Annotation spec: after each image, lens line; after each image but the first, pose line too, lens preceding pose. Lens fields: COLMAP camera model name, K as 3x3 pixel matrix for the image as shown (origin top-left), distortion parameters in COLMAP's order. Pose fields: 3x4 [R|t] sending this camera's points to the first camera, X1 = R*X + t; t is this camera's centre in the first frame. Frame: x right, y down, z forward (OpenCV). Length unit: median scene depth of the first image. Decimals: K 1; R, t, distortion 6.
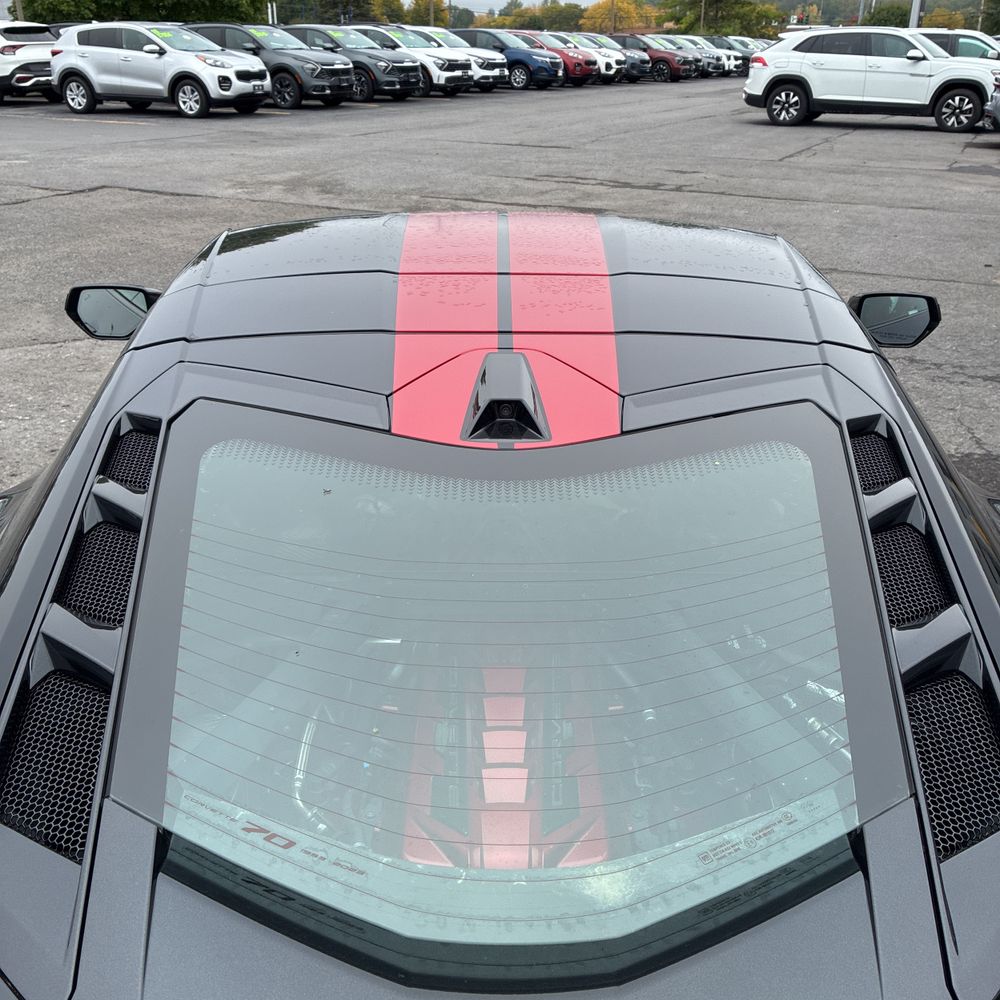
lens RADIAL K [[1016.3, 0, 500.9], [0, 1016.3, 478.9], [0, 0, 1]] dist [0.022146, 0.000000]
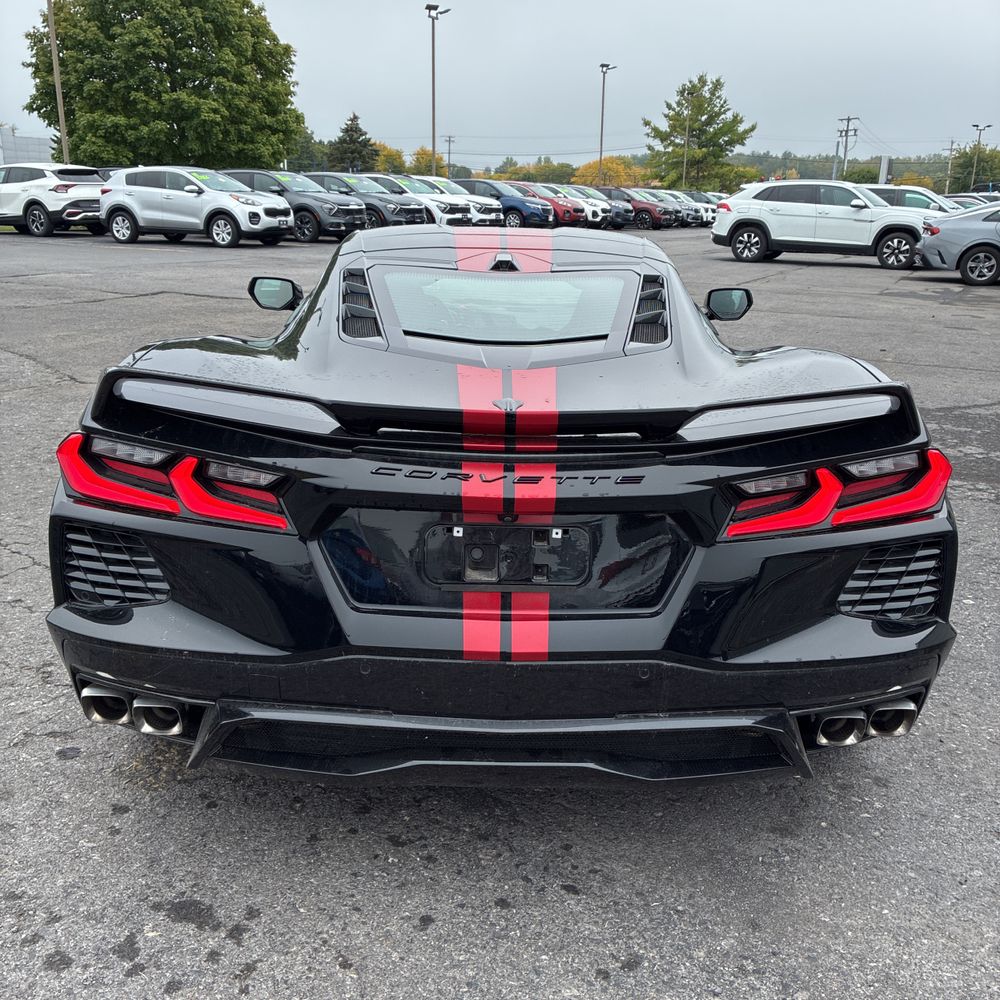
lens RADIAL K [[1016.3, 0, 501.5], [0, 1016.3, 497.1], [0, 0, 1]] dist [0.022146, 0.000000]
pose [[0.999891, 0.012143, 0.008409, -0.000885], [-0.011060, 0.992879, -0.118616, 0.049808], [-0.009789, 0.118510, 0.992905, -0.088188]]
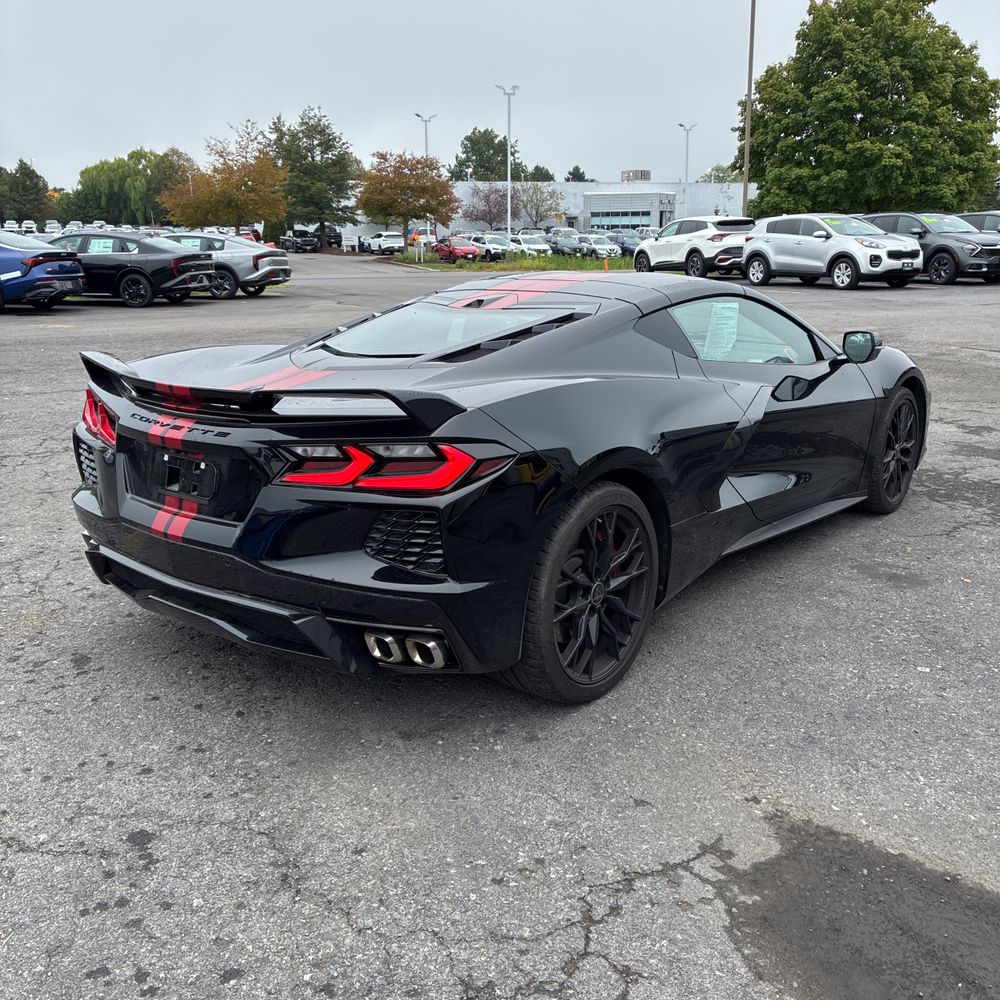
lens RADIAL K [[1016.3, 0, 501.1], [0, 1016.3, 481.4], [0, 0, 1]] dist [0.022146, 0.000000]
pose [[0.776723, 0.135175, -0.615166, 0.134378], [-0.236065, 0.967981, -0.085359, 0.046610], [0.583930, 0.211520, 0.783763, -0.085944]]
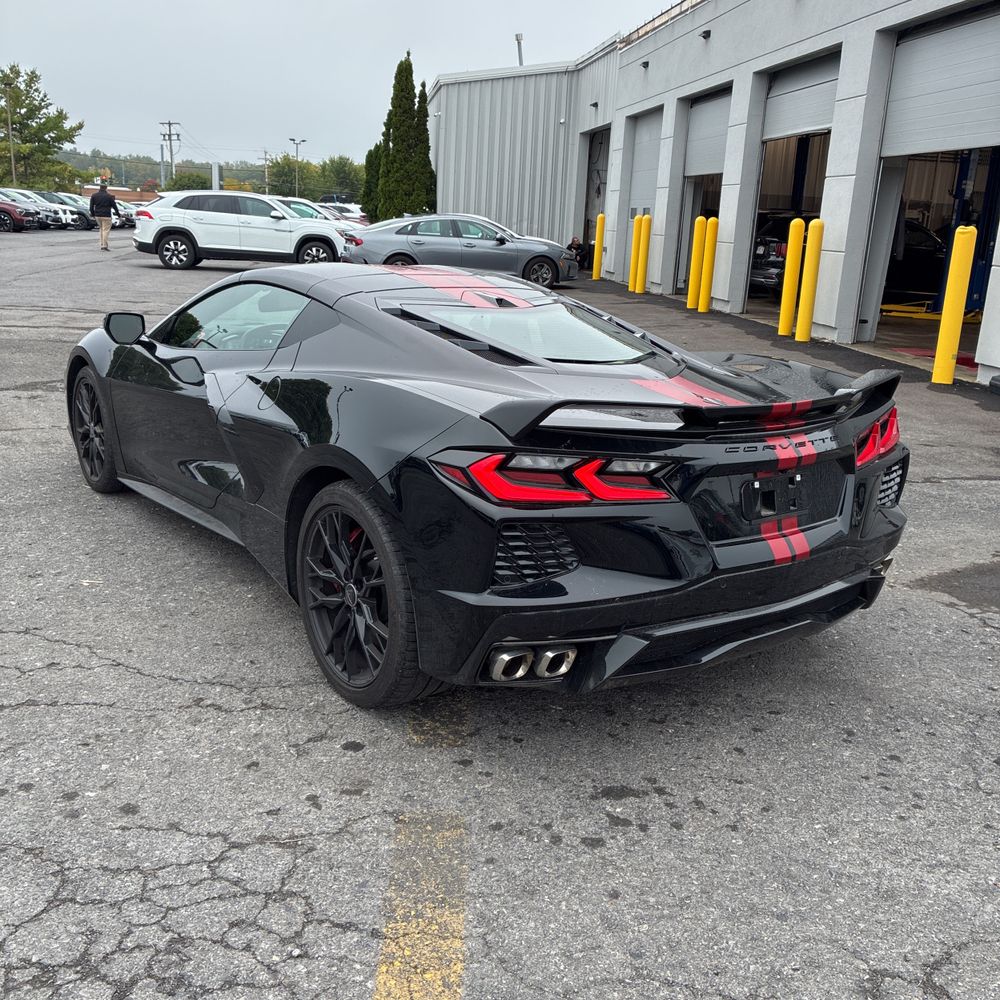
lens RADIAL K [[1016.3, 0, 498.6], [0, 1016.3, 491.8], [0, 0, 1]] dist [0.022146, 0.000000]
pose [[0.808827, -0.123185, 0.575000, -0.119471], [0.196149, 0.978329, -0.066321, 0.045234], [-0.554369, 0.166427, 0.815461, -0.092161]]
